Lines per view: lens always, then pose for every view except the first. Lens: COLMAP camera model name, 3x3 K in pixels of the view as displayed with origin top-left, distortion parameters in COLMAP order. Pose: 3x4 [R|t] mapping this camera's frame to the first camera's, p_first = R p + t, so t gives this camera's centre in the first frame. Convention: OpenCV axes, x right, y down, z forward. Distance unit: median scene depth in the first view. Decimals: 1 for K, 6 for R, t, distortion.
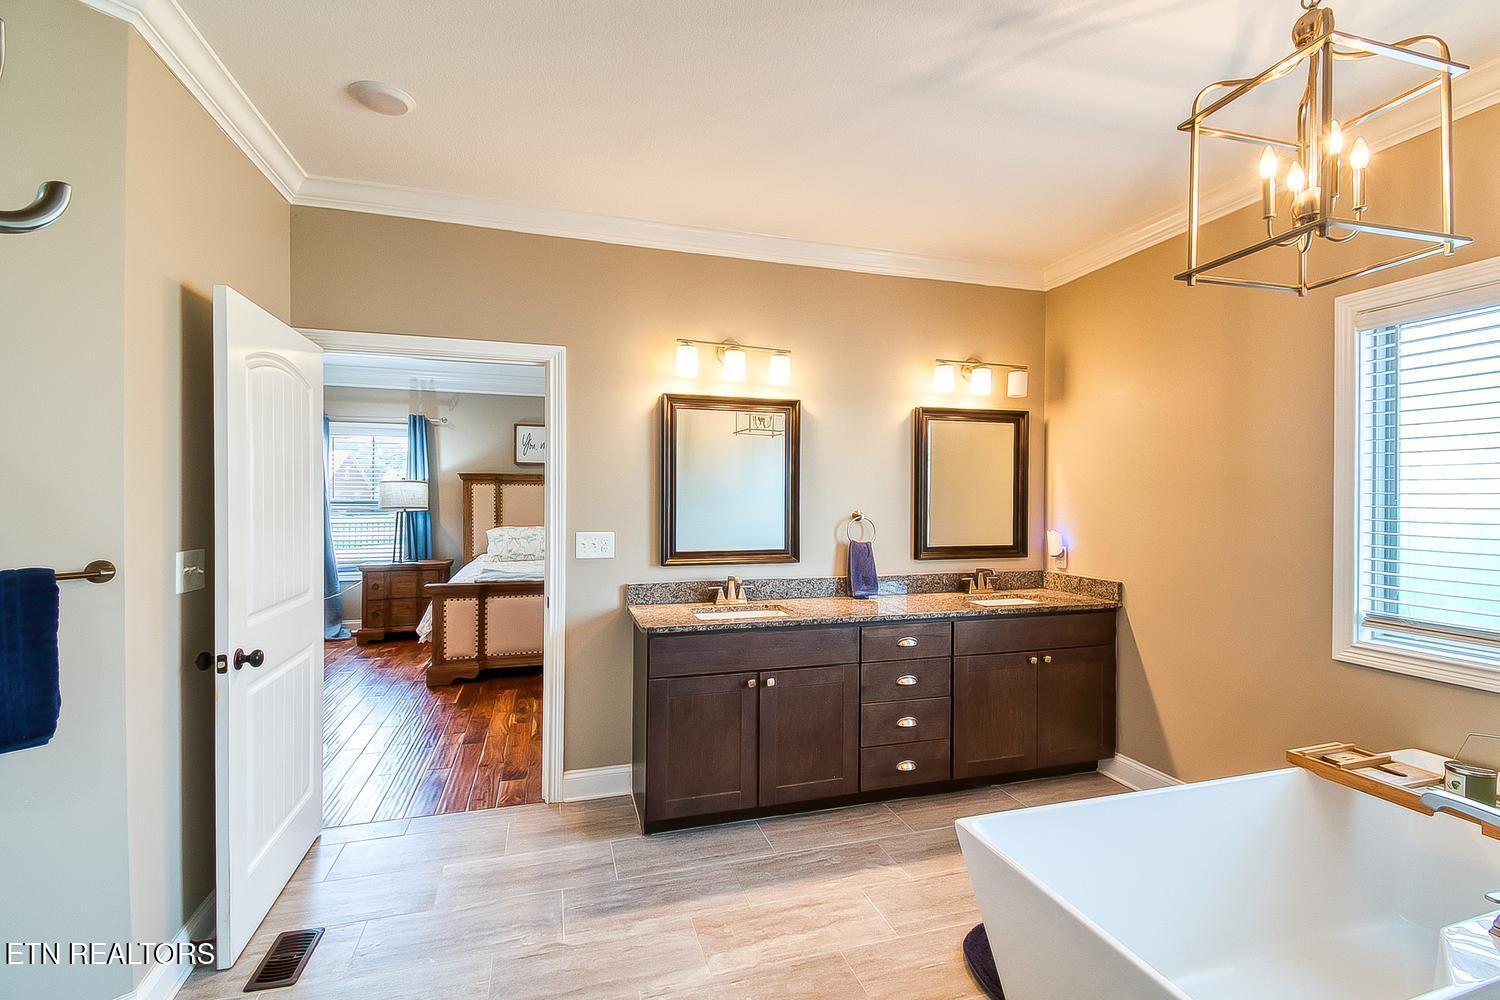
lens RADIAL K [[640.5, 0, 755.6], [0, 640.5, 496.0], [0, 0, 1]] dist [0.019638, -0.000033]
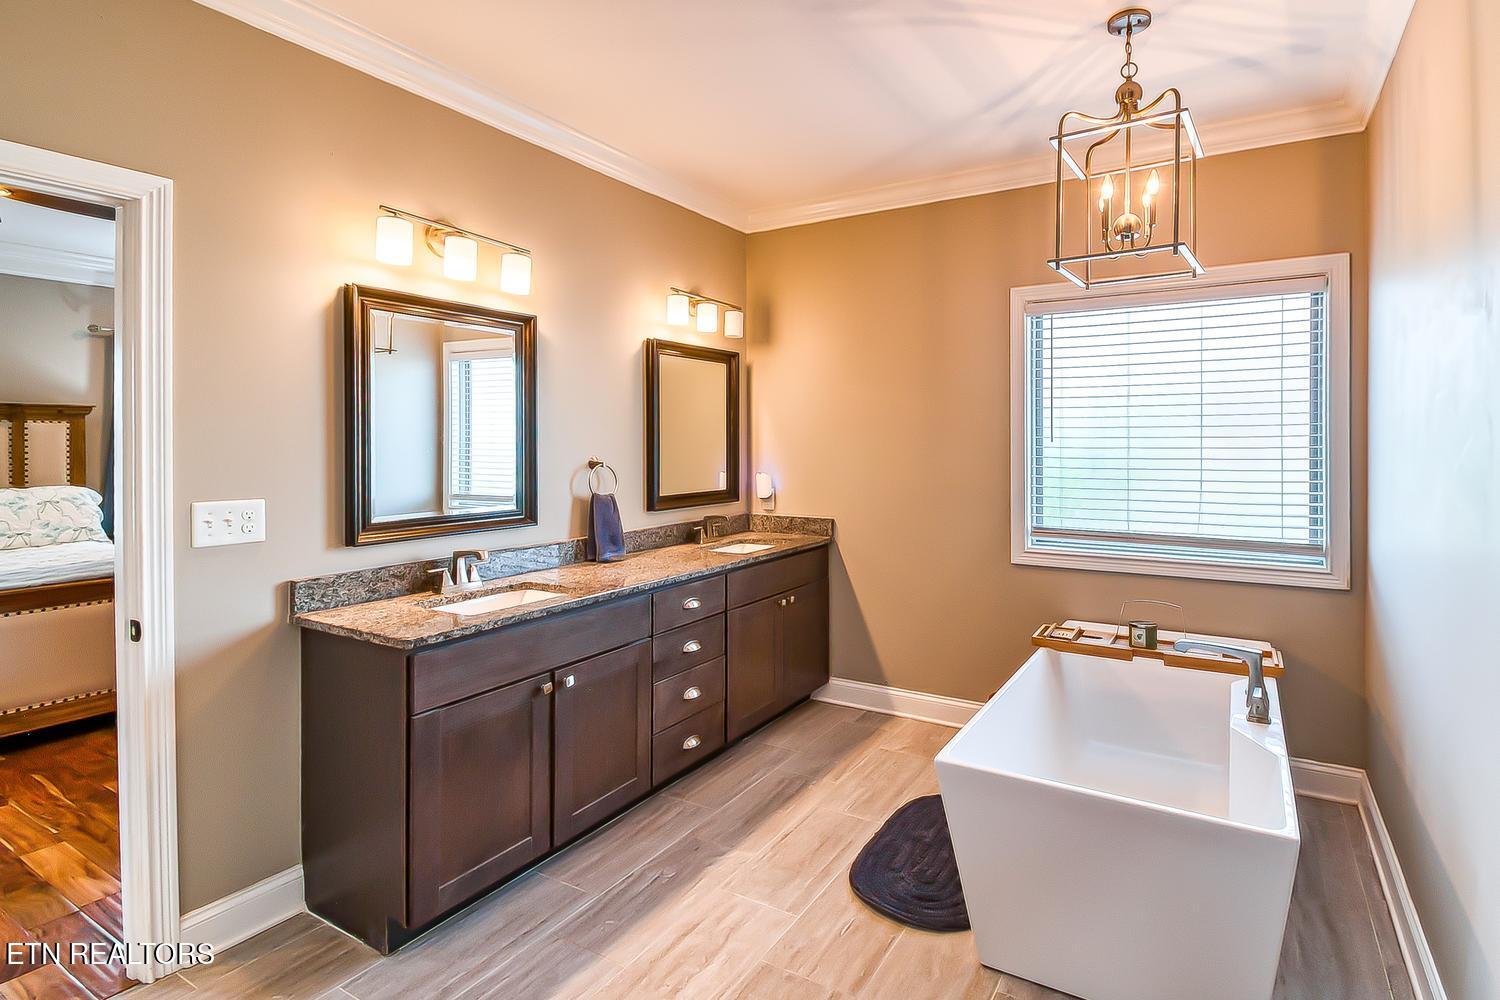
lens RADIAL K [[729.9, 0, 750.5], [0, 729.9, 439.0], [0, 0, 1]] dist [0.000185, -0.000715]
pose [[0.749839, -0.001470, 0.661619, -0.336879], [0.000863, 0.999999, 0.001244, -0.001380], [-0.661620, -0.000362, 0.749839, 0.170911]]
